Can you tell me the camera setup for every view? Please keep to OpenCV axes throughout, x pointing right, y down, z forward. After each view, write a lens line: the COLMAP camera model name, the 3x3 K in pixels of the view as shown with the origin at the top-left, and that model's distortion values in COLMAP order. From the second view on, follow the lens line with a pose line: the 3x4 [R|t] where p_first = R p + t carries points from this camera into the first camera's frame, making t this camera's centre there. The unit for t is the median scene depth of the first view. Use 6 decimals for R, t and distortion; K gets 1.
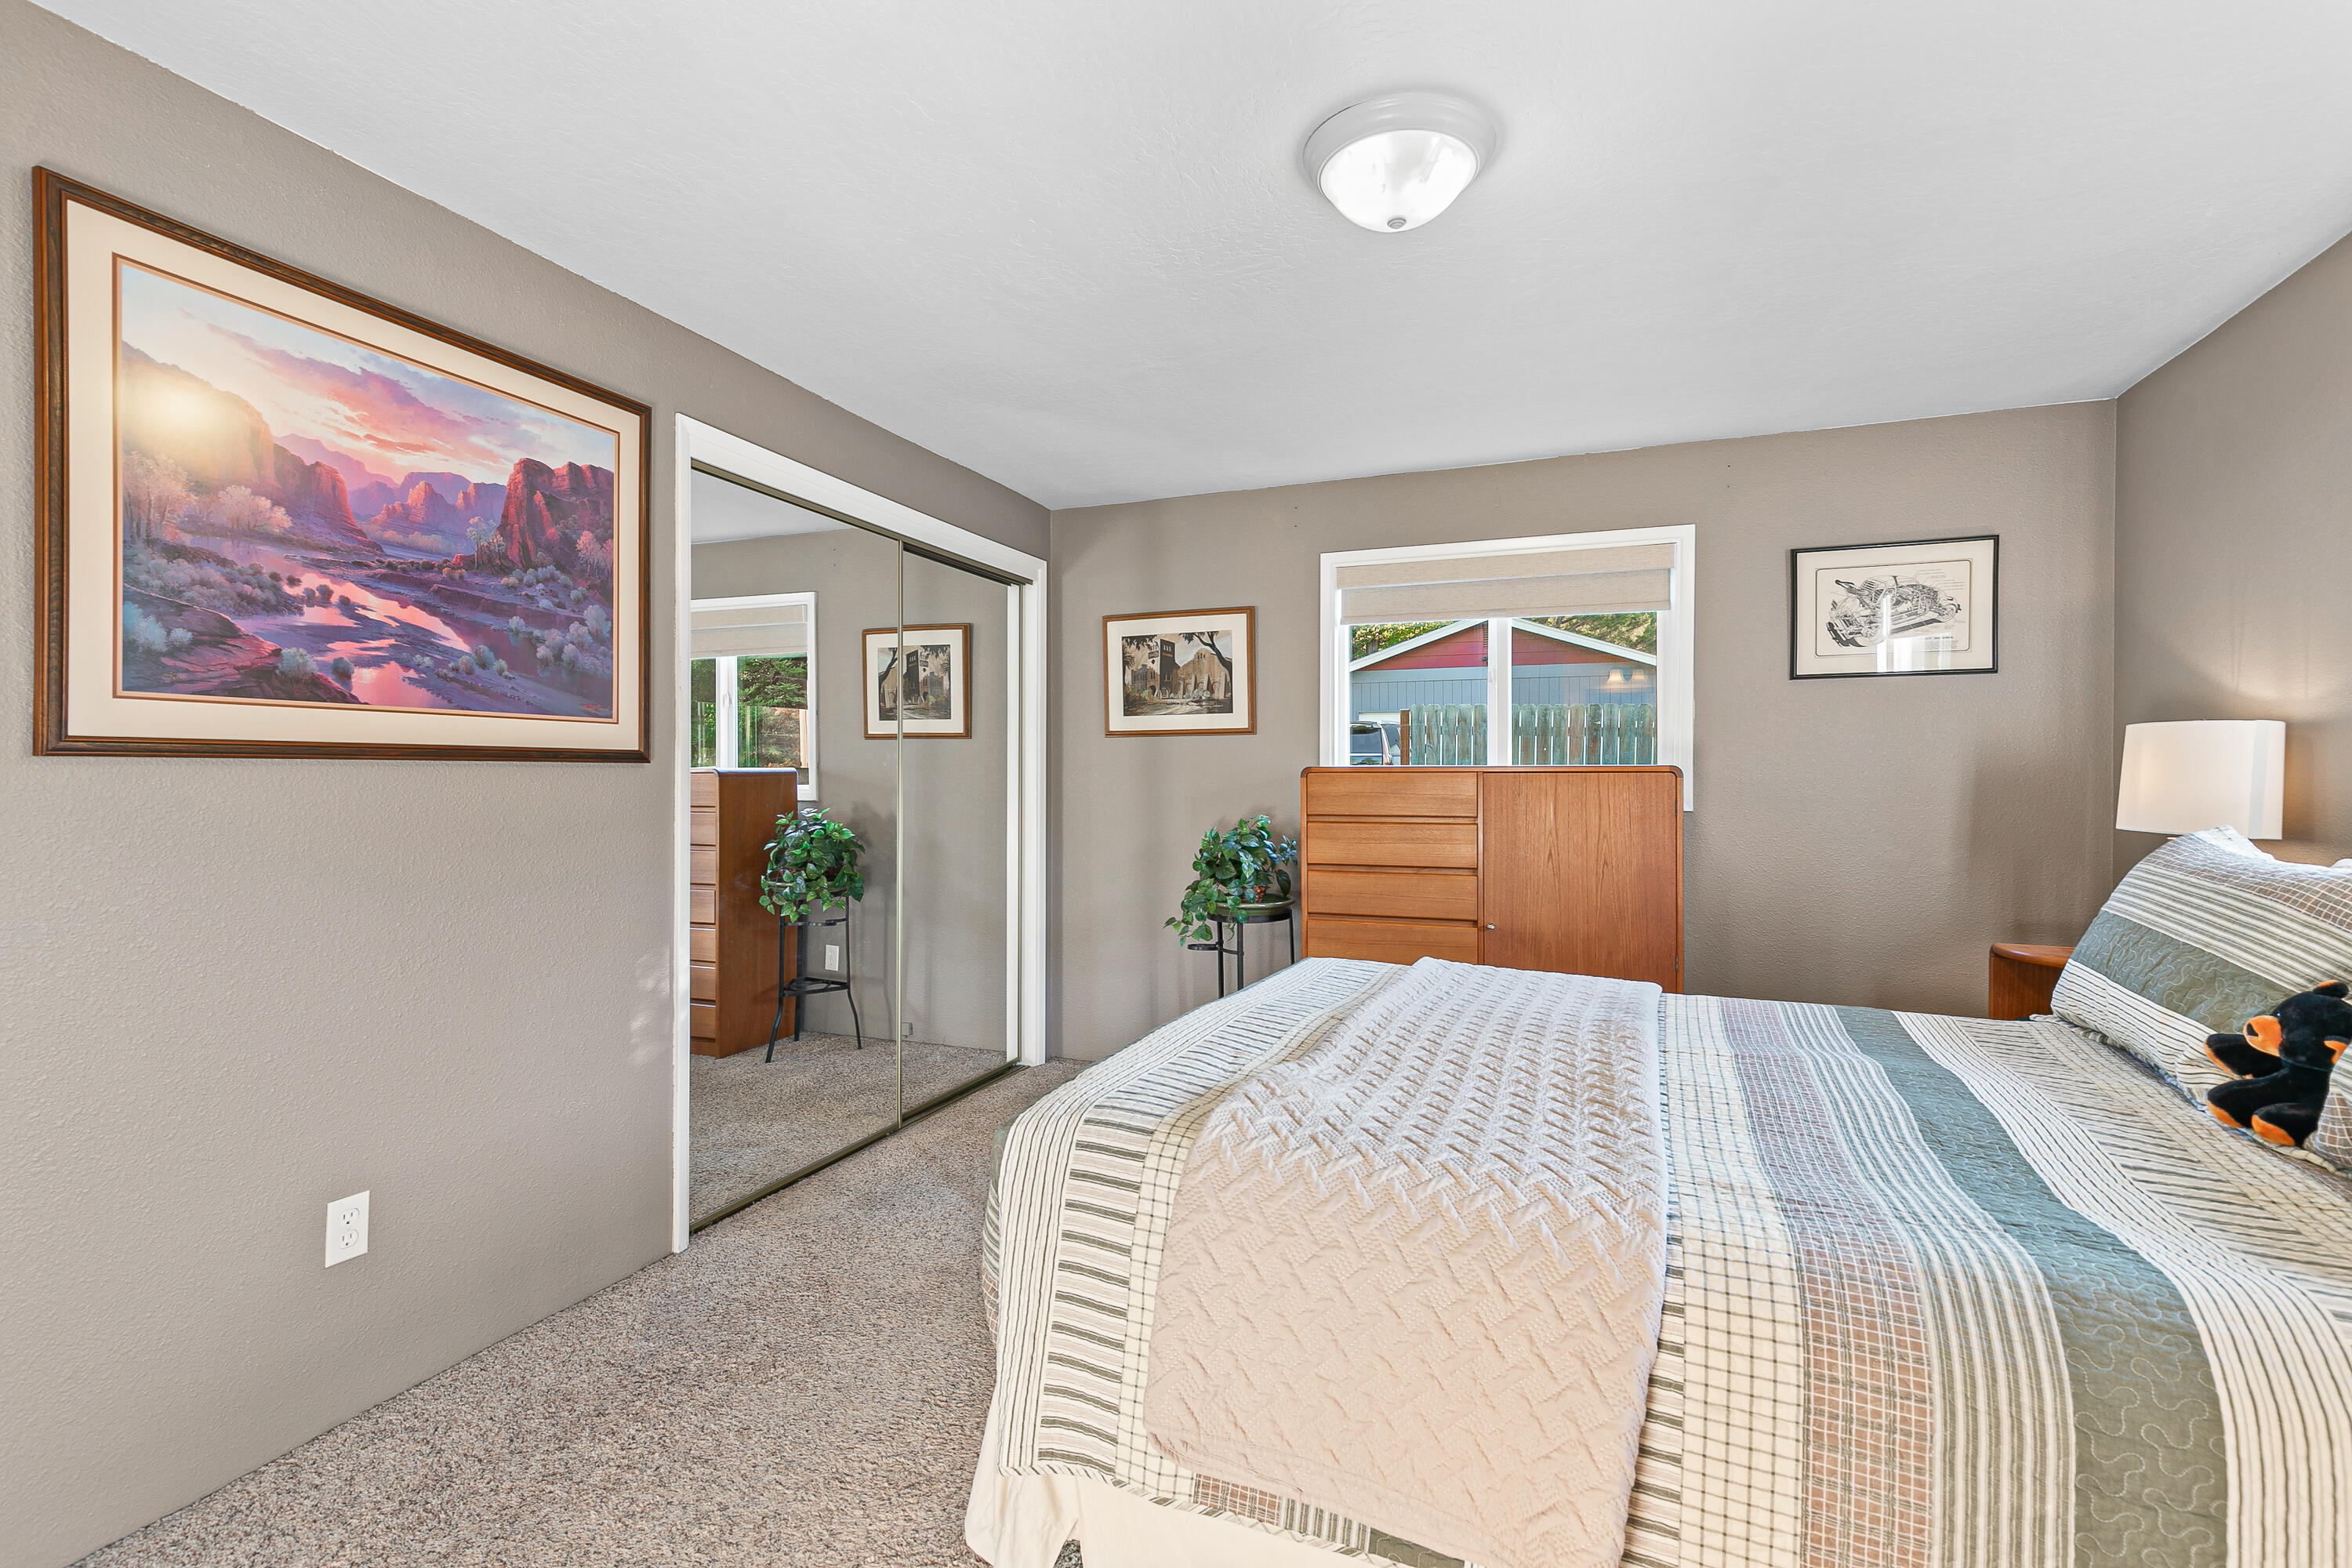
lens RADIAL K [[1053.0, 0, 1183.5], [0, 1053.0, 786.2], [0, 0, 1]] dist [0.009022, -0.001818]
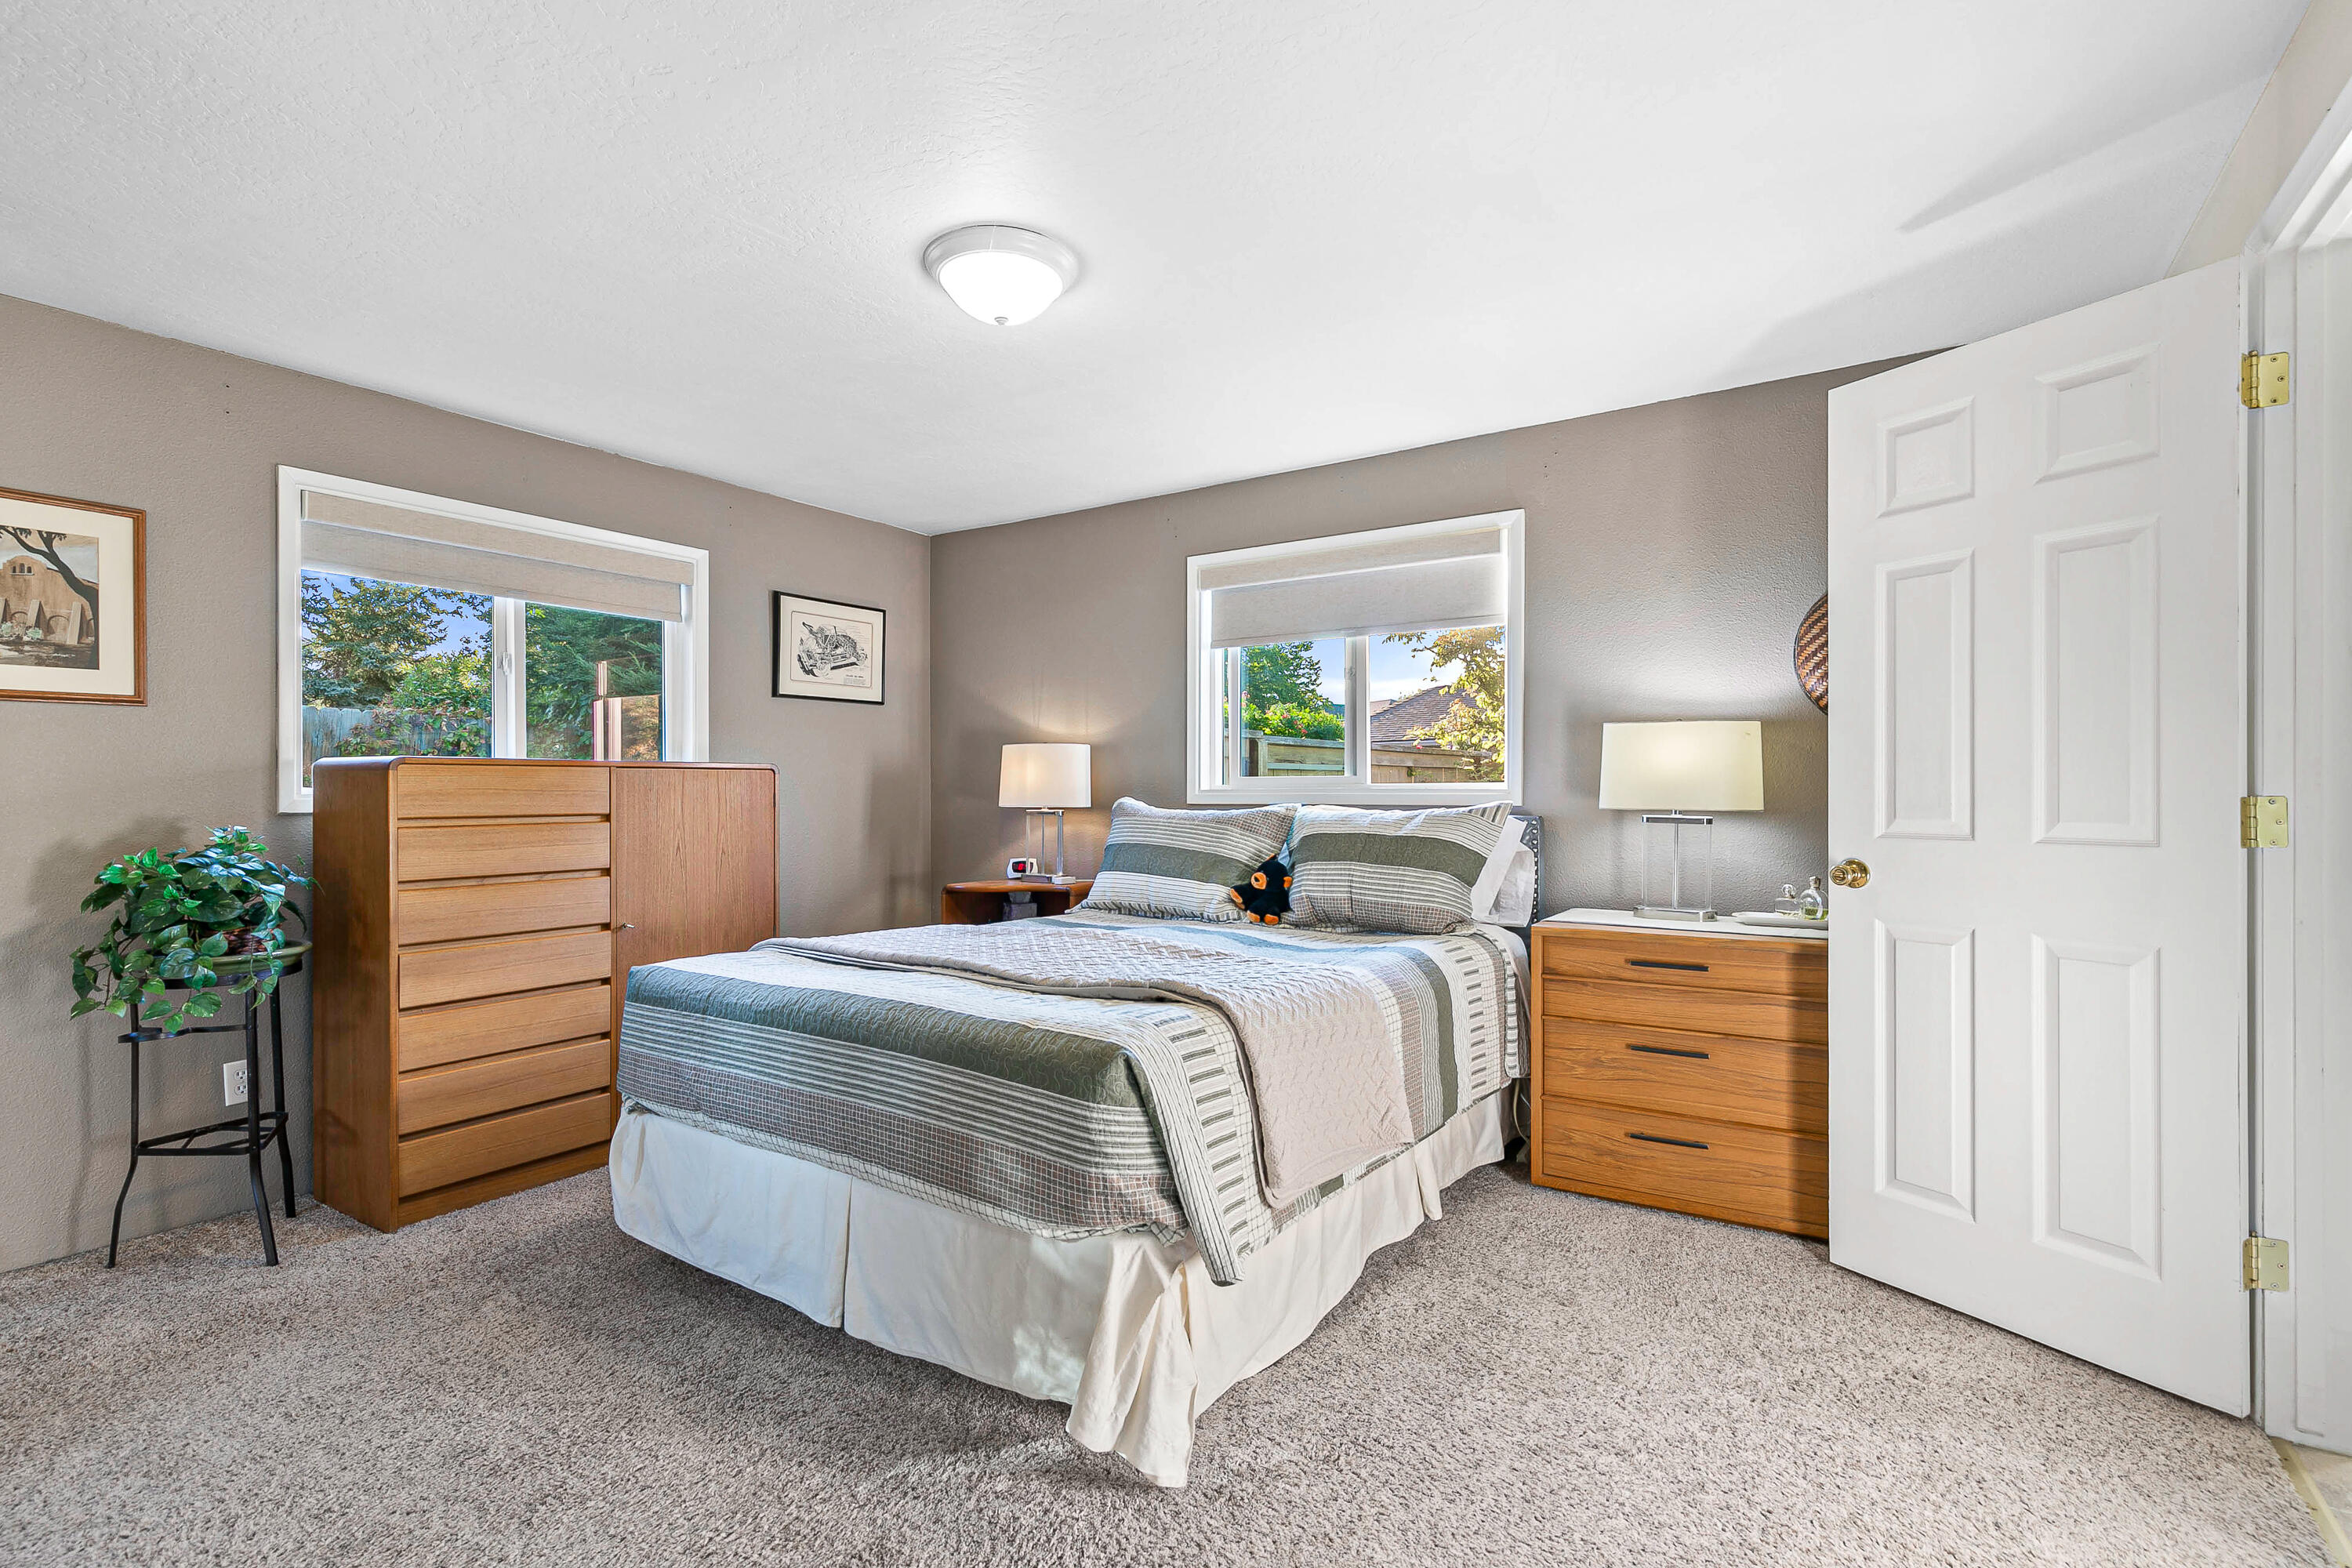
lens RADIAL K [[1053.0, 0, 1183.5], [0, 1053.0, 786.2], [0, 0, 1]] dist [0.009022, -0.001818]
pose [[0.215485, 0.001456, 0.976506, -0.523899], [0.015343, 0.999870, -0.004877, 0.016127], [-0.976387, 0.016034, 0.215435, 0.278758]]
